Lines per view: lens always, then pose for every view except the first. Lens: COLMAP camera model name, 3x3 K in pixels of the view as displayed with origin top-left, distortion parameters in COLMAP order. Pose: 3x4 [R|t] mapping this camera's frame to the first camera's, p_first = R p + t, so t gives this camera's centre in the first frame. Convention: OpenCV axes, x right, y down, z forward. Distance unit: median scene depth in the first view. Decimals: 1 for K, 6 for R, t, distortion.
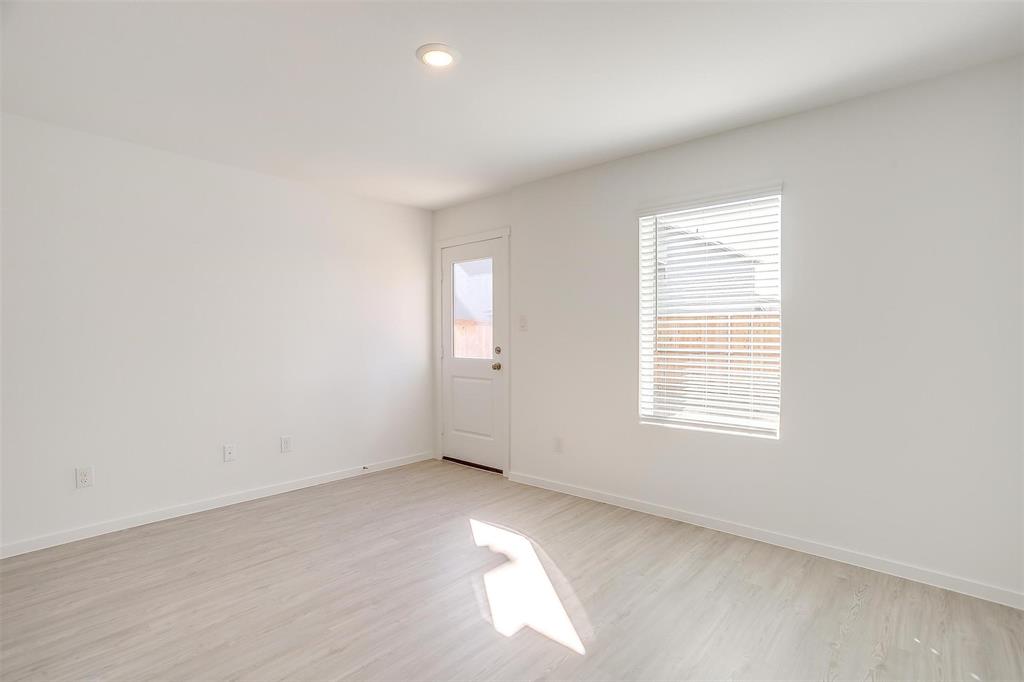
lens RADIAL K [[503.4, 0, 515.2], [0, 503.4, 345.7], [0, 0, 1]] dist [-0.046285, 0.020839]
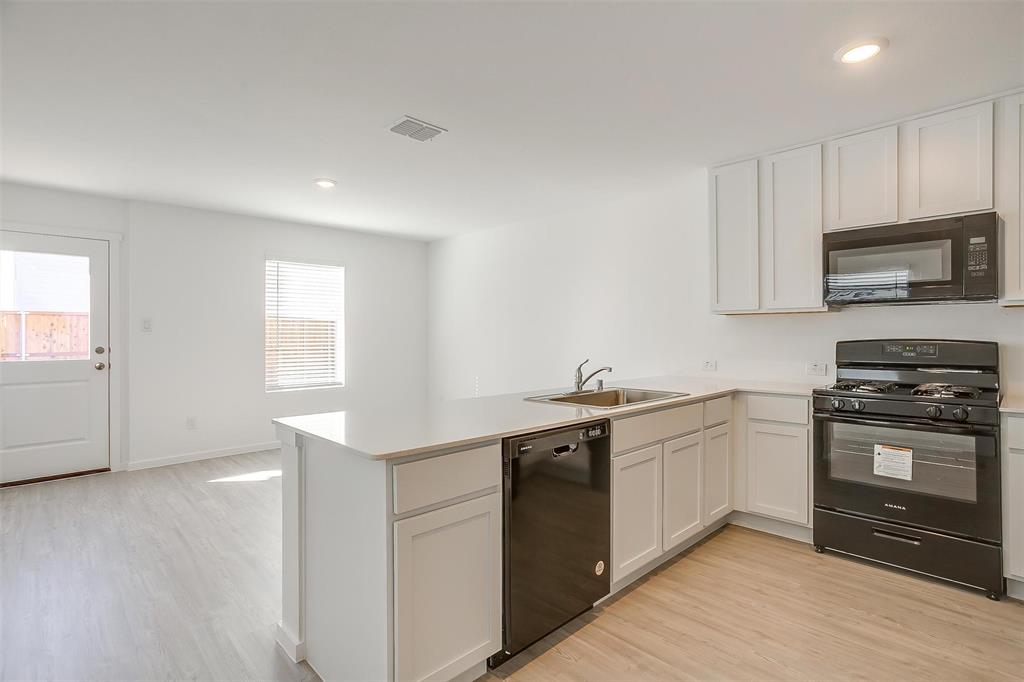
lens RADIAL K [[503.4, 0, 519.2], [0, 503.4, 336.8], [0, 0, 1]] dist [-0.046285, 0.020839]
pose [[0.075781, -0.003258, 0.997119, -1.272725], [0.022266, 0.999751, 0.001575, -0.002473], [-0.996876, 0.022082, 0.075835, 0.108960]]
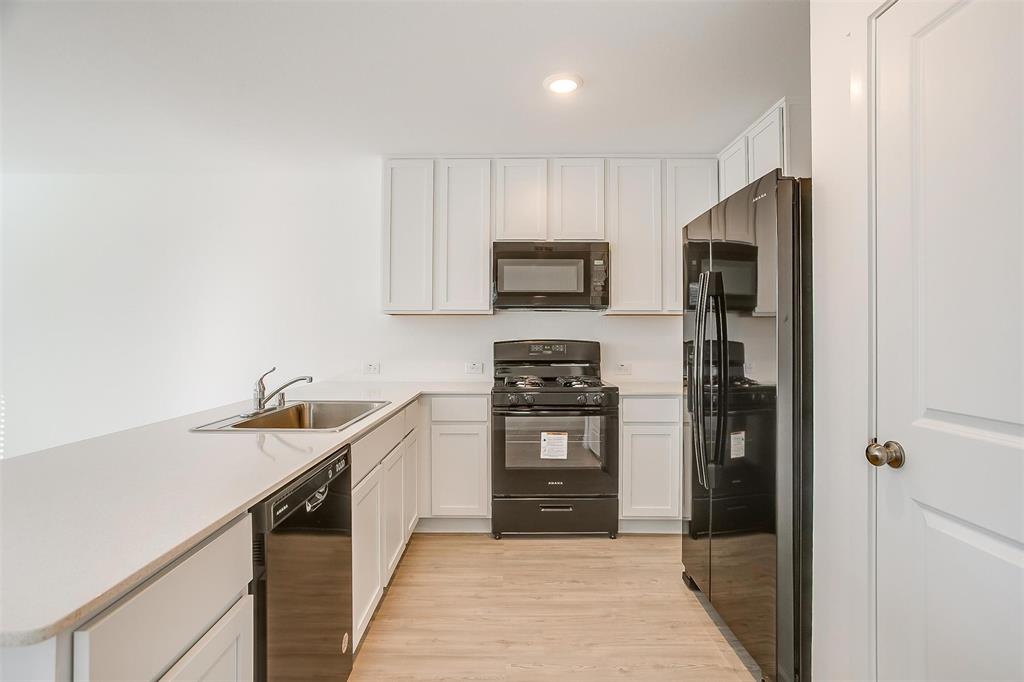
lens RADIAL K [[503.4, 0, 514.0], [0, 503.4, 336.8], [0, 0, 1]] dist [-0.046285, 0.020839]
pose [[-0.655549, -0.001736, 0.755151, -1.098261], [0.014222, 0.999792, 0.014644, -0.004620], [-0.755019, 0.020340, -0.655388, 0.244656]]
